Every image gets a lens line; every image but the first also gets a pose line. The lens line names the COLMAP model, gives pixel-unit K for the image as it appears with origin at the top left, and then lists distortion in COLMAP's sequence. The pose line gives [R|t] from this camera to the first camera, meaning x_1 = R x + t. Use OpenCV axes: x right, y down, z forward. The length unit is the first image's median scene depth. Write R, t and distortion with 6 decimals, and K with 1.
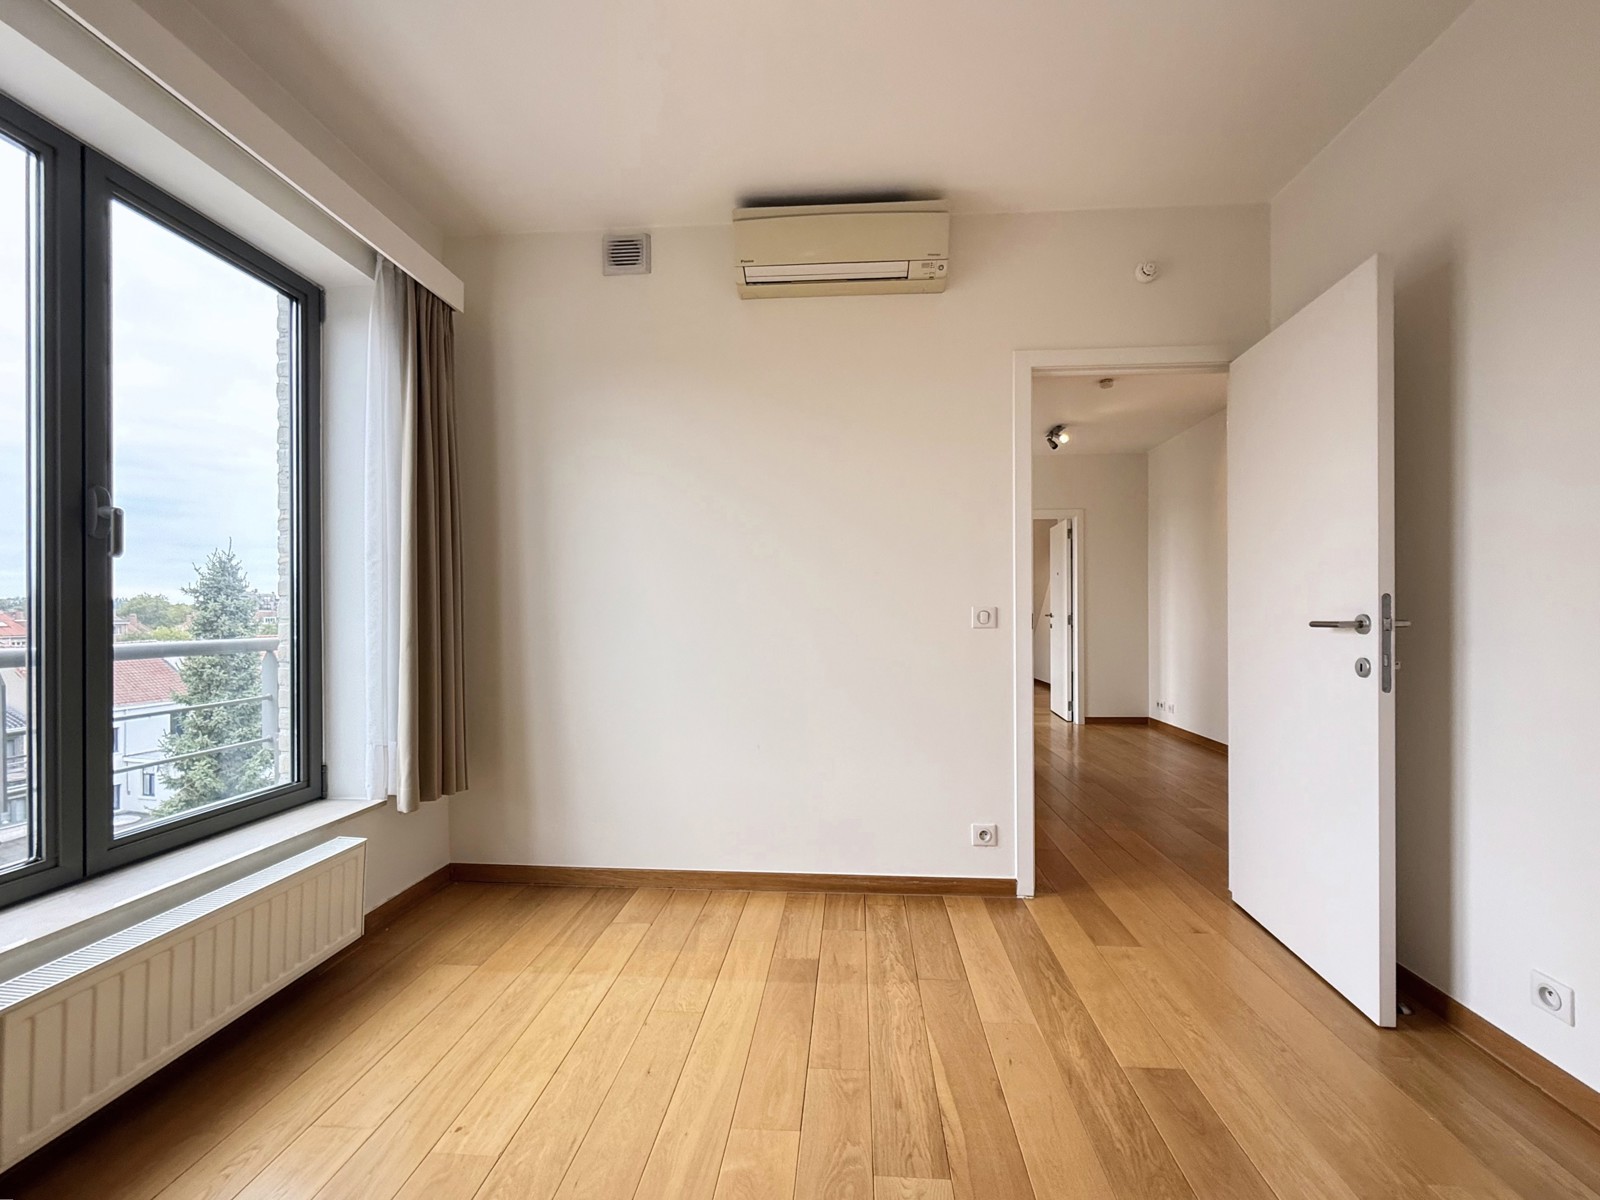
lens RADIAL K [[647.1, 0, 809.2], [0, 647.1, 612.3], [0, 0, 1]] dist [0.001592, 0.000192]
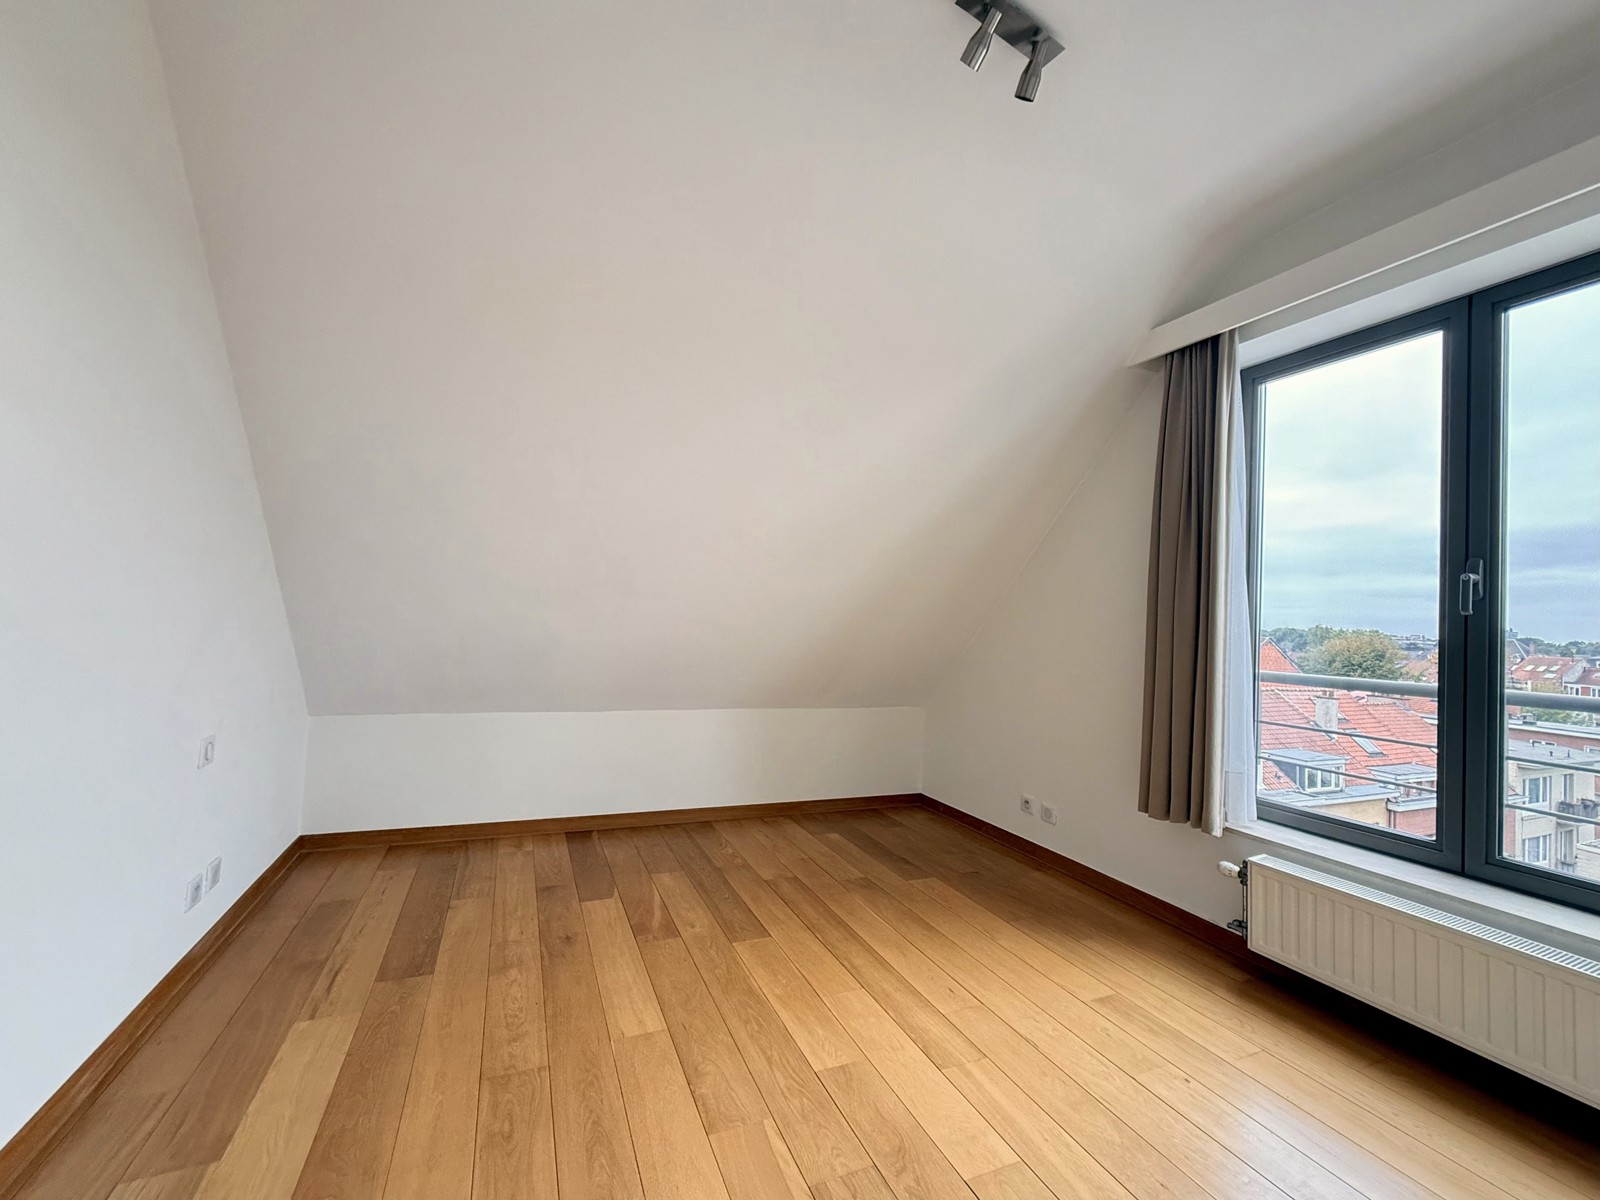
lens RADIAL K [[647.1, 0, 804.6], [0, 647.1, 597.9], [0, 0, 1]] dist [0.001592, 0.000192]
pose [[-0.884815, -0.074313, -0.459979, 0.529027], [-0.055056, 0.996959, -0.055159, 0.021402], [0.462679, -0.023481, -0.886215, 1.346039]]
